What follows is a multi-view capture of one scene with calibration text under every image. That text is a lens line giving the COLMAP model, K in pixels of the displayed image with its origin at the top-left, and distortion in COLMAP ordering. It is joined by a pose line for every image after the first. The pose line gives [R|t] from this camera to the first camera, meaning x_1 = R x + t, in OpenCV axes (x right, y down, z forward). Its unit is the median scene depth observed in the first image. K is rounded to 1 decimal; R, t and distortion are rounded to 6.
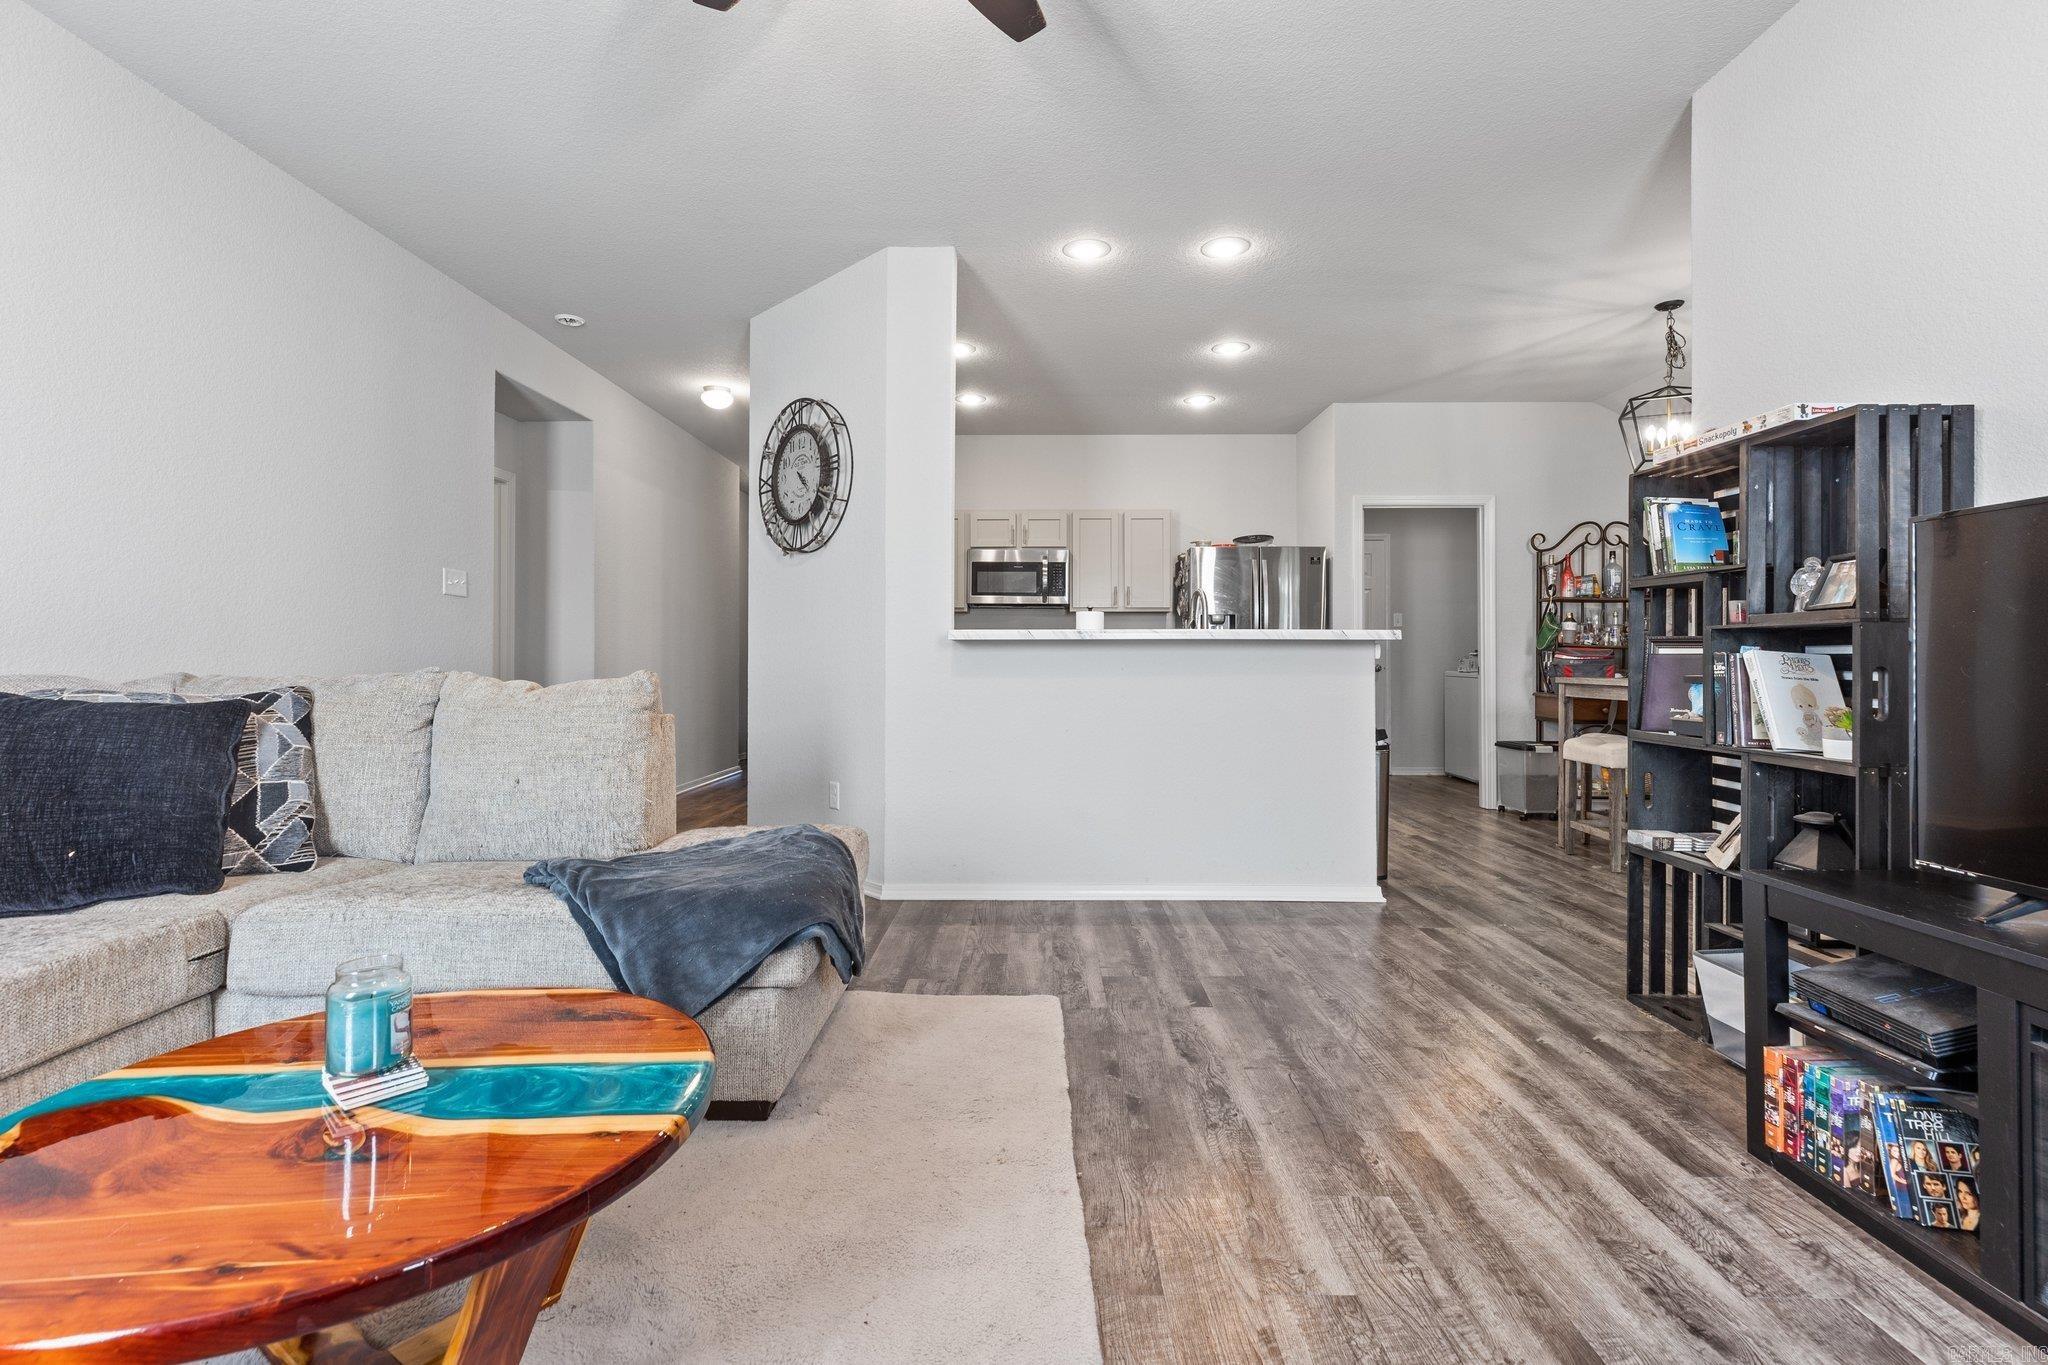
lens RADIAL K [[942.5, 0, 1028.4], [0, 942.5, 651.7], [0, 0, 1]] dist [0.003035, 0.000015]
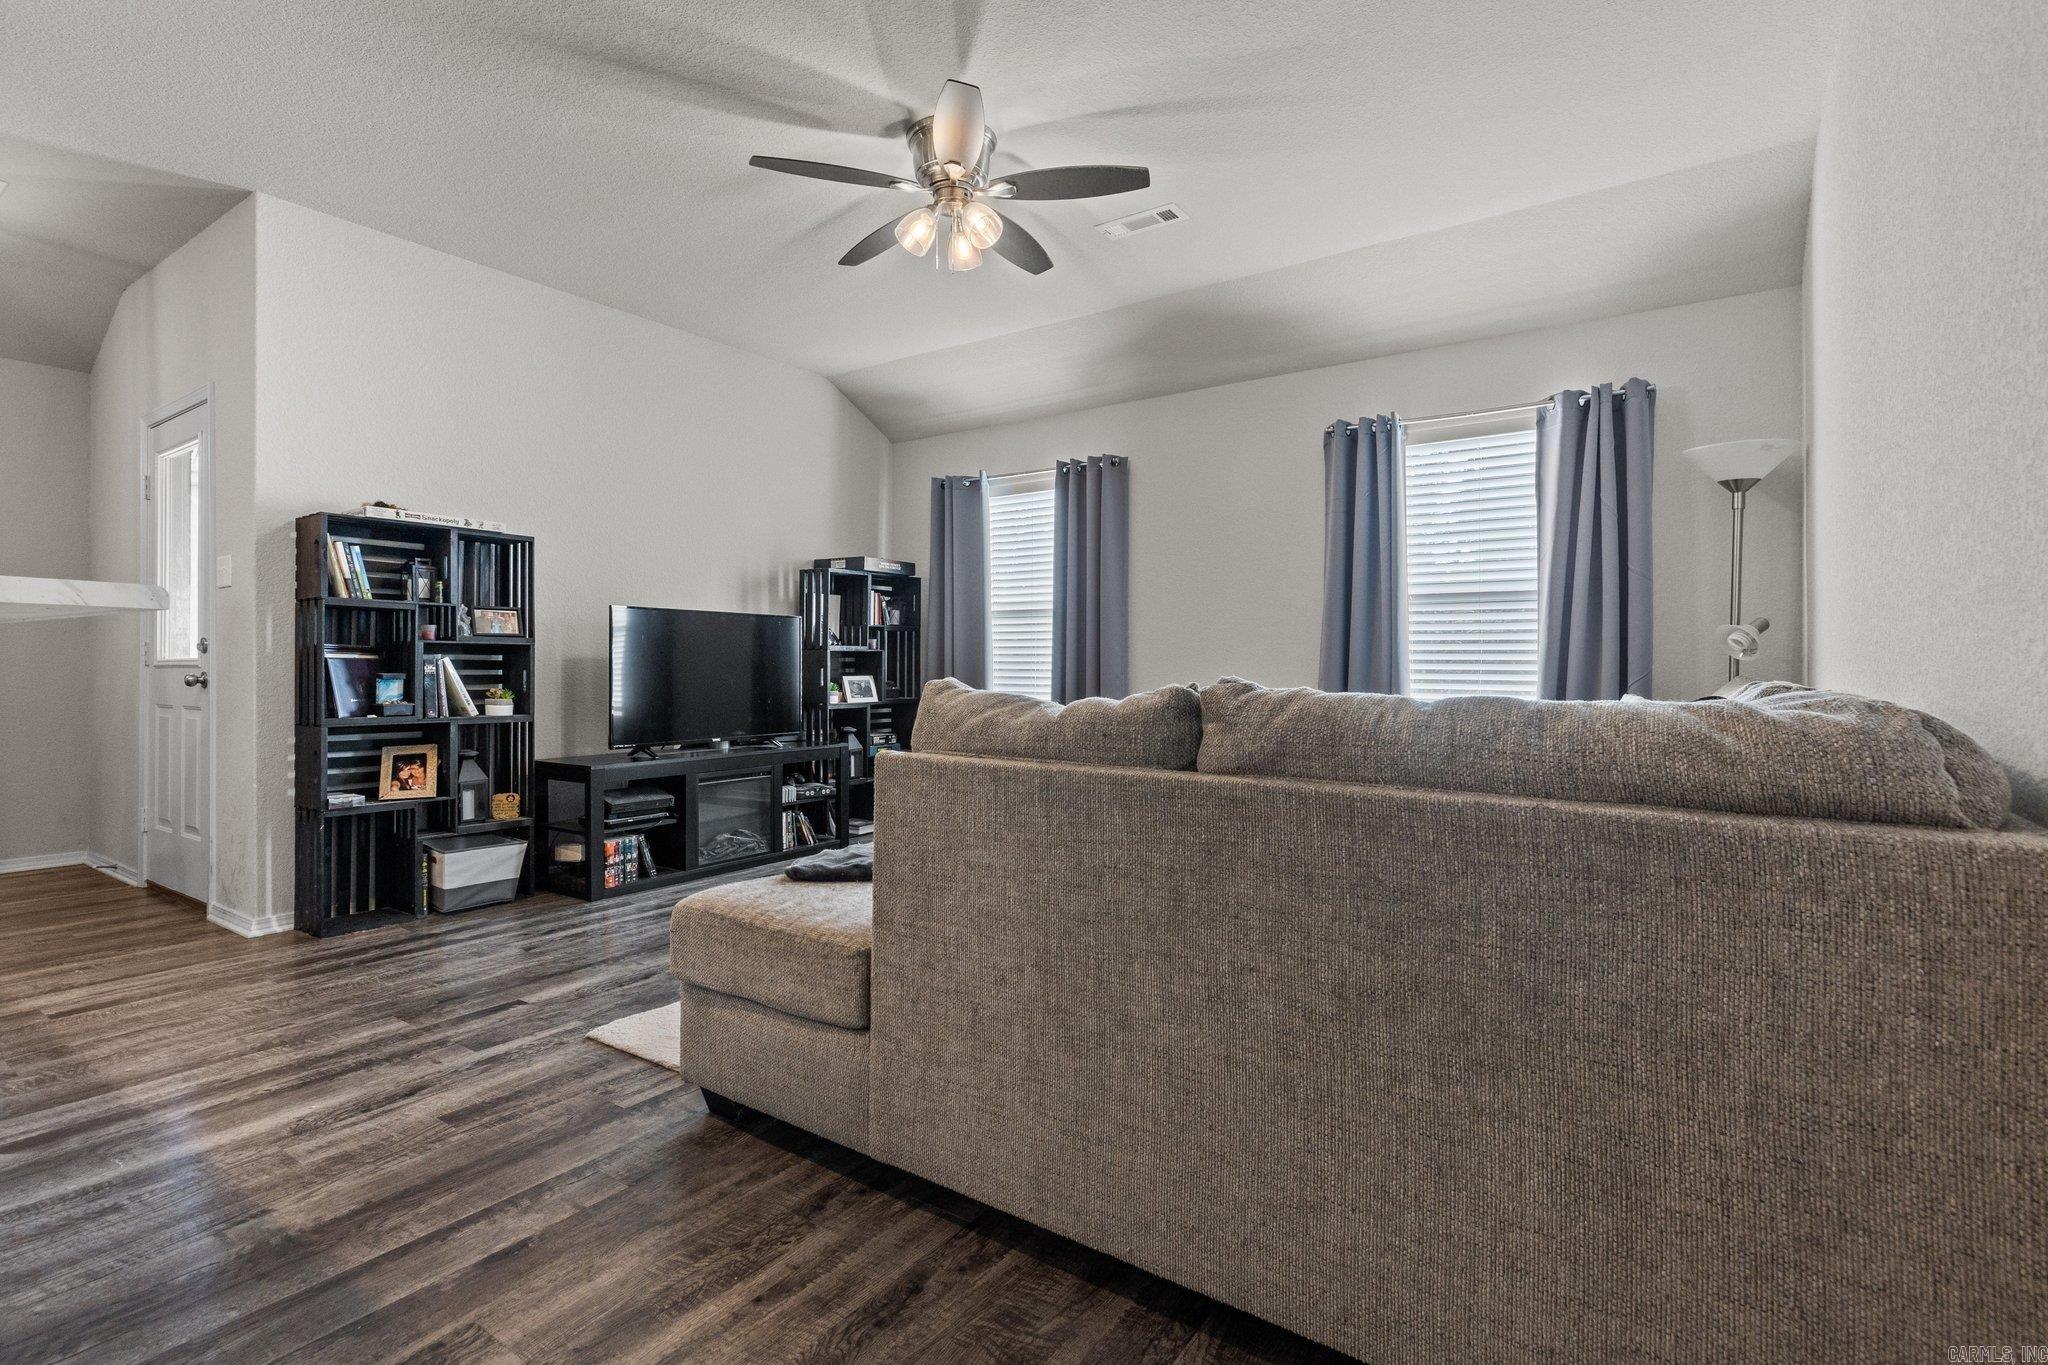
lens RADIAL K [[957.8, 0, 1024.0], [0, 957.8, 682.5], [0, 0, 1]] dist [0.007232, 0.000397]
pose [[-0.823313, -0.010847, 0.567484, -0.377178], [-0.008744, 0.999941, 0.006427, 0.008592], [-0.567520, 0.000329, -0.823359, 0.687344]]
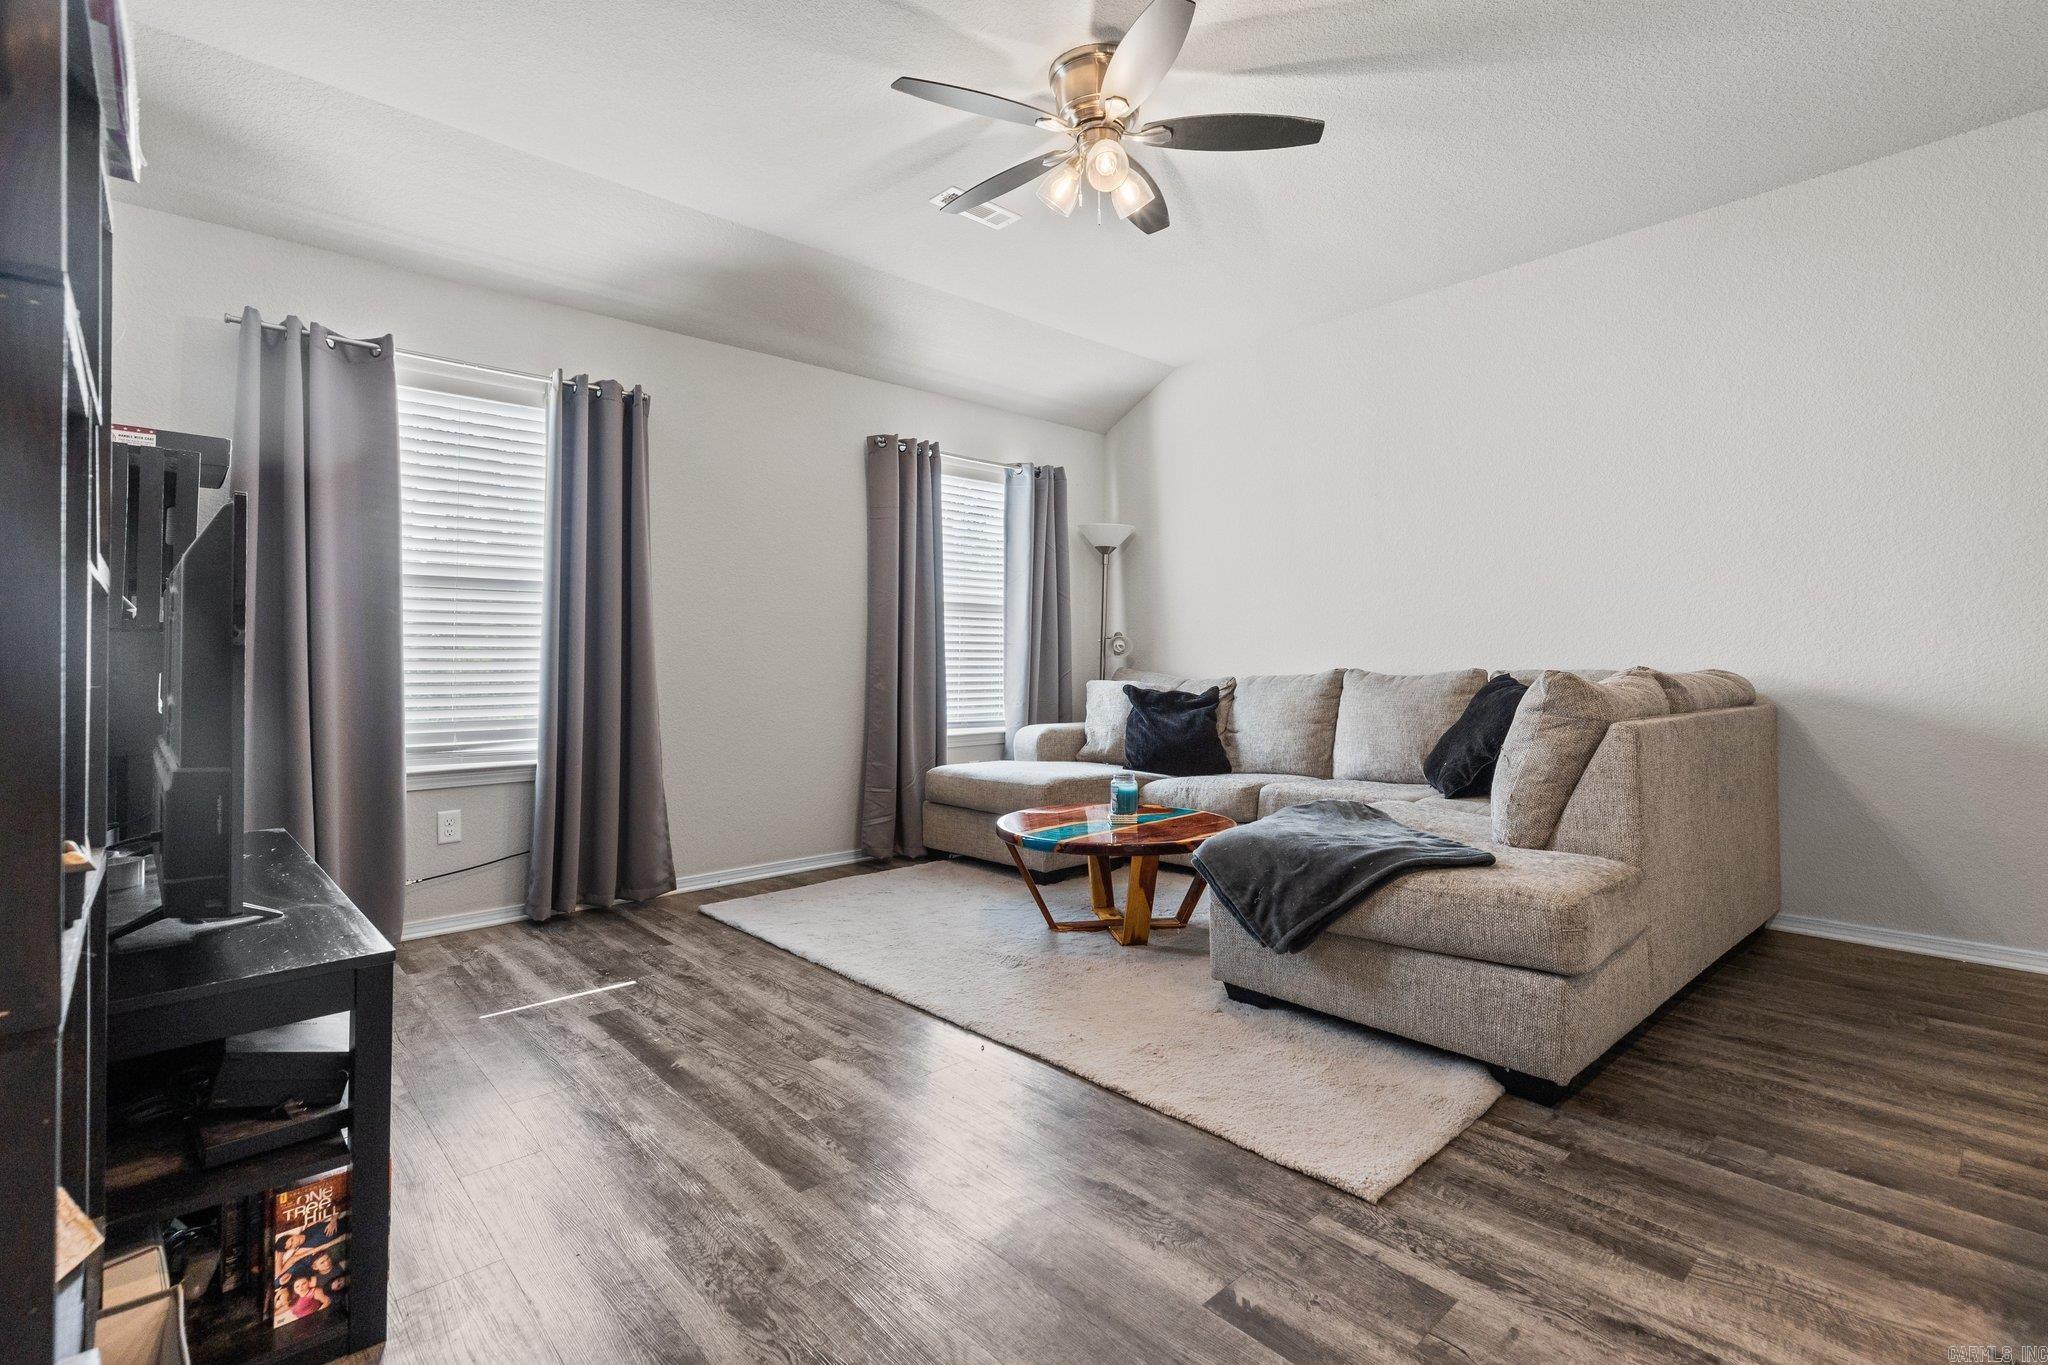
lens RADIAL K [[942.5, 0, 1028.4], [0, 942.5, 651.7], [0, 0, 1]] dist [0.003035, 0.000015]
pose [[-0.733459, -0.003570, -0.679724, 0.281993], [0.011289, 0.999784, -0.017432, 0.005334], [0.679640, -0.020458, -0.733261, 0.592267]]
